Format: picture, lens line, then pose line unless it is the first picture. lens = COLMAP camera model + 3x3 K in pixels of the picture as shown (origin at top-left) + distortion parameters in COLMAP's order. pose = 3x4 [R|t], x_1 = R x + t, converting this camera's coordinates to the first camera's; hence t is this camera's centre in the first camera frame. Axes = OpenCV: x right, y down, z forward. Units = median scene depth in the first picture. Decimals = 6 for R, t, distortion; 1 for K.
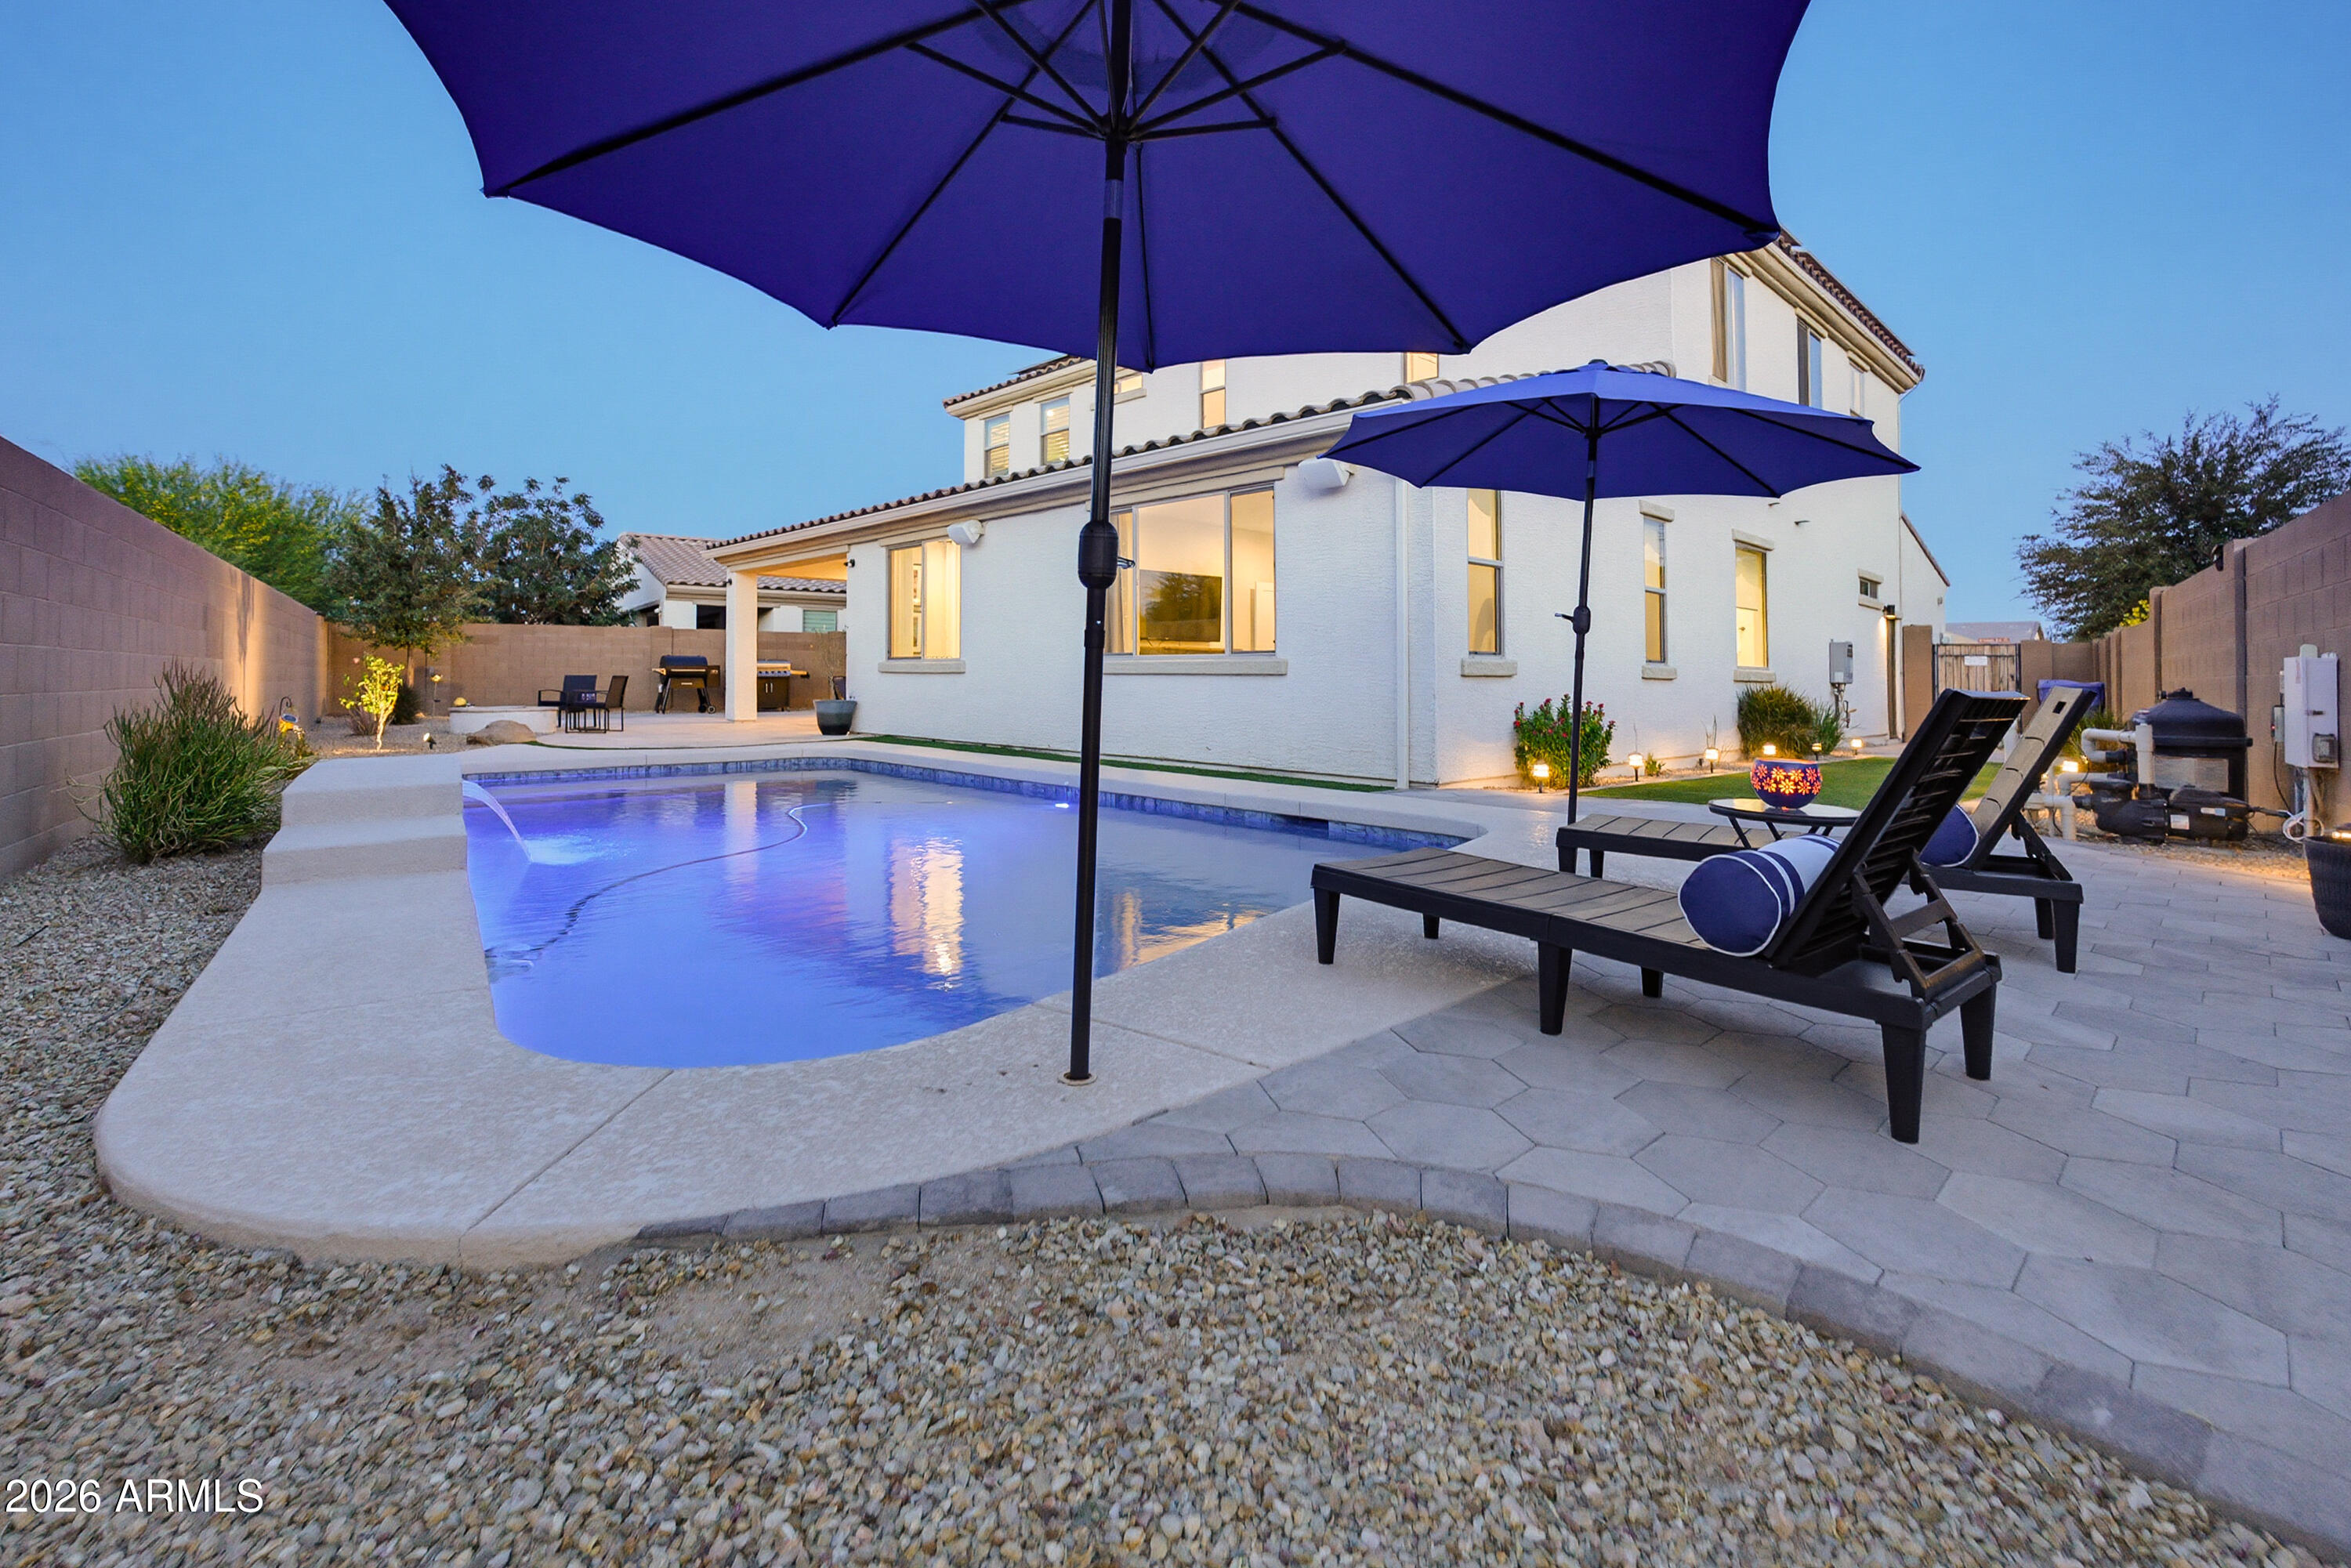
lens RADIAL K [[1109.2, 0, 1157.4], [0, 1109.2, 576.8], [0, 0, 1]] dist [-0.021689, 0.011729]
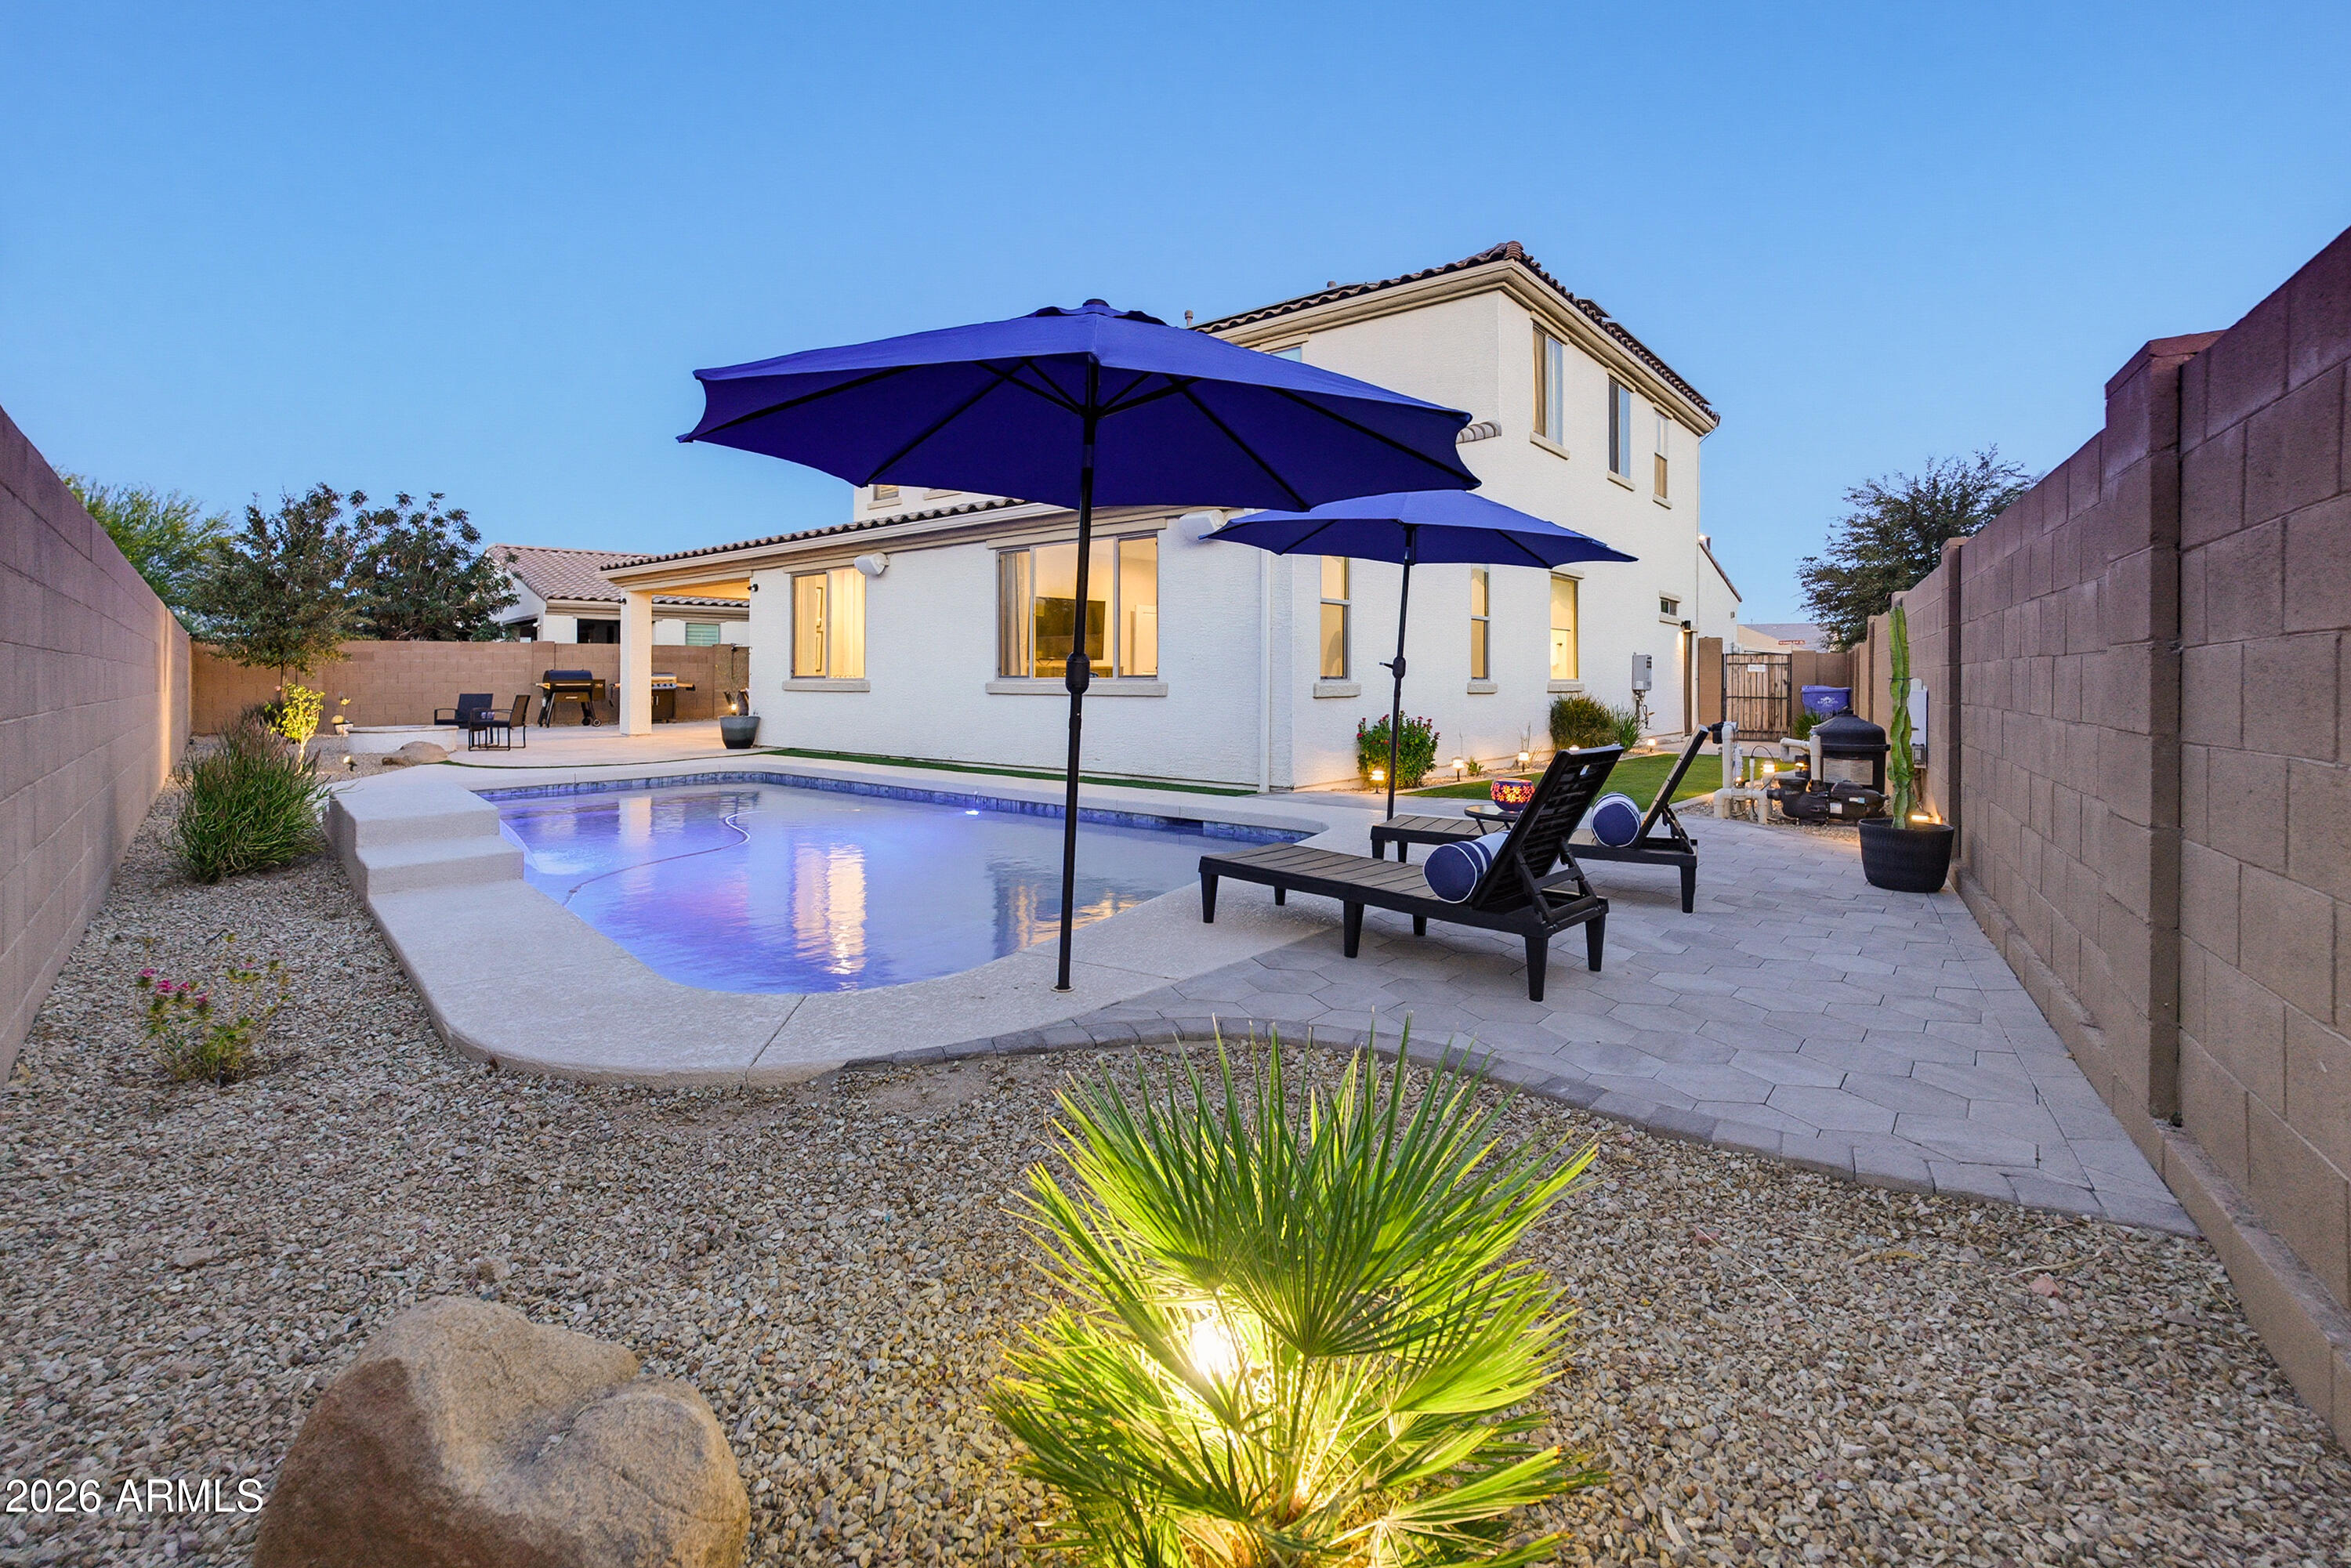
lens RADIAL K [[1083.9, 0, 1169.1], [0, 1083.9, 666.2], [0, 0, 1]] dist [-0.020277, 0.000418]
pose [[0.992008, -0.005029, 0.126074, -0.025336], [-0.004742, 0.997014, 0.077080, -0.031931], [-0.126085, -0.077062, 0.989022, -0.123998]]
